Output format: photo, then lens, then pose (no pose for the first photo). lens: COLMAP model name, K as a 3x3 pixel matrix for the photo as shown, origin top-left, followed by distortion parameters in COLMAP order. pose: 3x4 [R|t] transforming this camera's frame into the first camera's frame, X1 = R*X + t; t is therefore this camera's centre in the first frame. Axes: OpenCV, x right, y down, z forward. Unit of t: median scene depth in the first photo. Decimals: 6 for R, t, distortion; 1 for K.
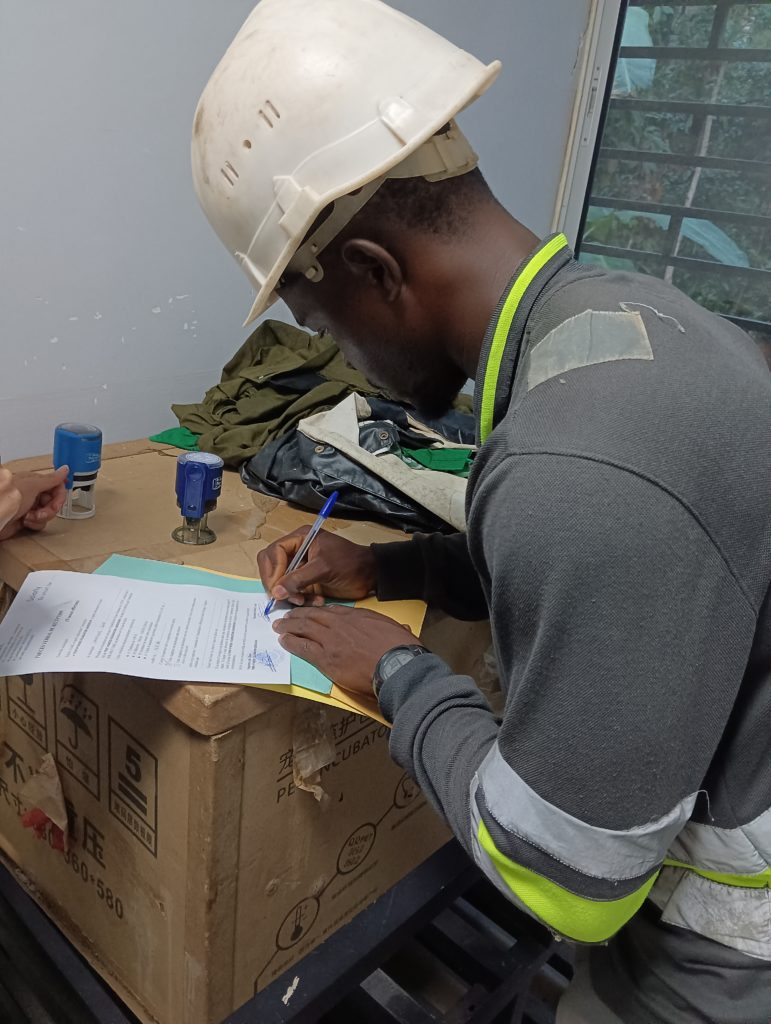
lens RADIAL K [[823.2, 0, 388.8], [0, 823.2, 508.9], [0, 0, 1]] dist [0.007196, -0.059603]
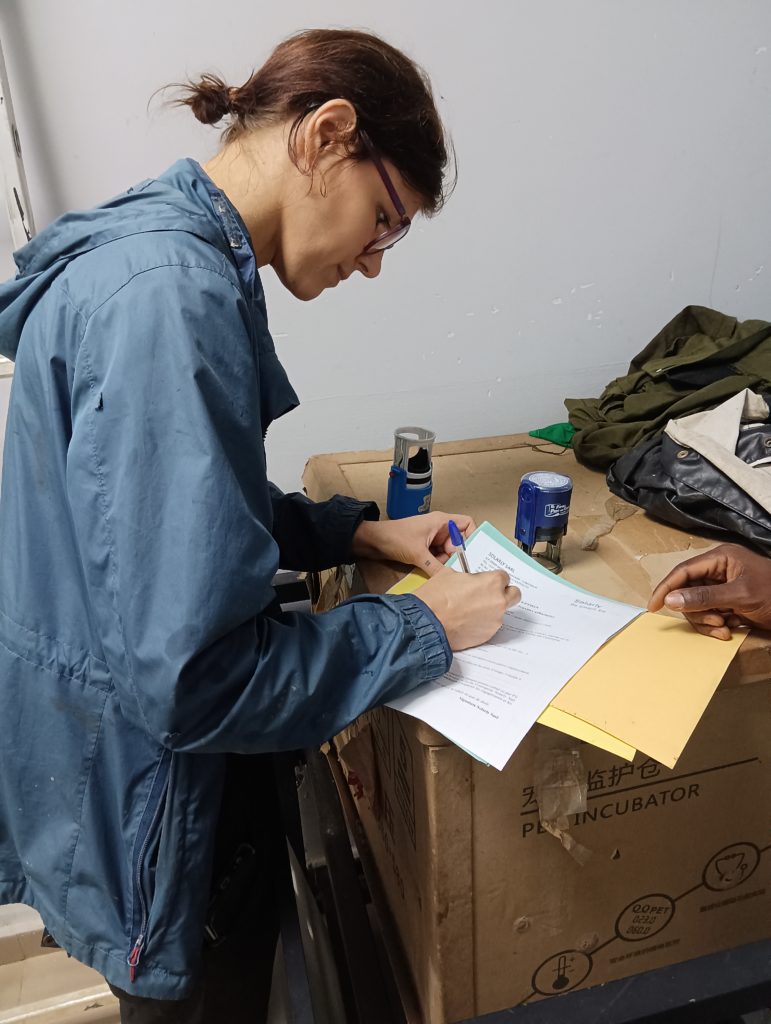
lens RADIAL K [[823.2, 0, 380.3], [0, 823.2, 505.9], [0, 0, 1]] dist [0.007196, -0.059603]
pose [[0.807386, 0.095561, -0.582234, 0.165113], [-0.090544, 0.995176, 0.037777, -0.021870], [0.583035, 0.022217, 0.812143, 0.107809]]
